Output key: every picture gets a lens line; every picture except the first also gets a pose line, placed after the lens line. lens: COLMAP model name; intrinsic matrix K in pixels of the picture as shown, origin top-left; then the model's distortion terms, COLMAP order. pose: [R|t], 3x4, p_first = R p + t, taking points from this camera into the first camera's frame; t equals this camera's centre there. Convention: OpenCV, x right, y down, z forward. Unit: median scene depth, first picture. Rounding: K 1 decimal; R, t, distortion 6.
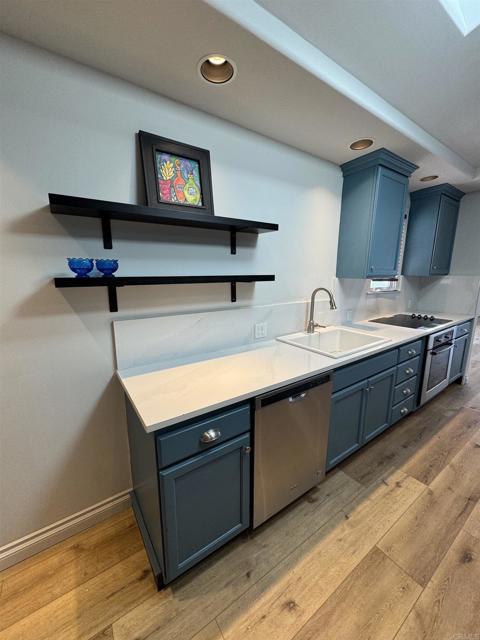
lens RADIAL K [[252.3, 0, 242.3], [0, 252.3, 323.0], [0, 0, 1]] dist [-0.002010, -0.000436]
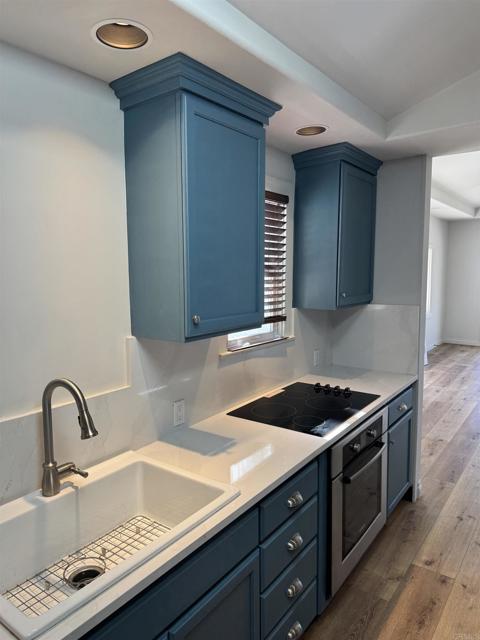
lens RADIAL K [[449.2, 0, 240.0], [0, 449.2, 320.0], [0, 0, 1]] dist [0.008323, -0.003399]
pose [[0.946712, -0.045281, 0.318883, 0.299575], [0.072271, 0.994687, -0.073318, -0.134868], [-0.313869, 0.092457, 0.944954, 0.215052]]
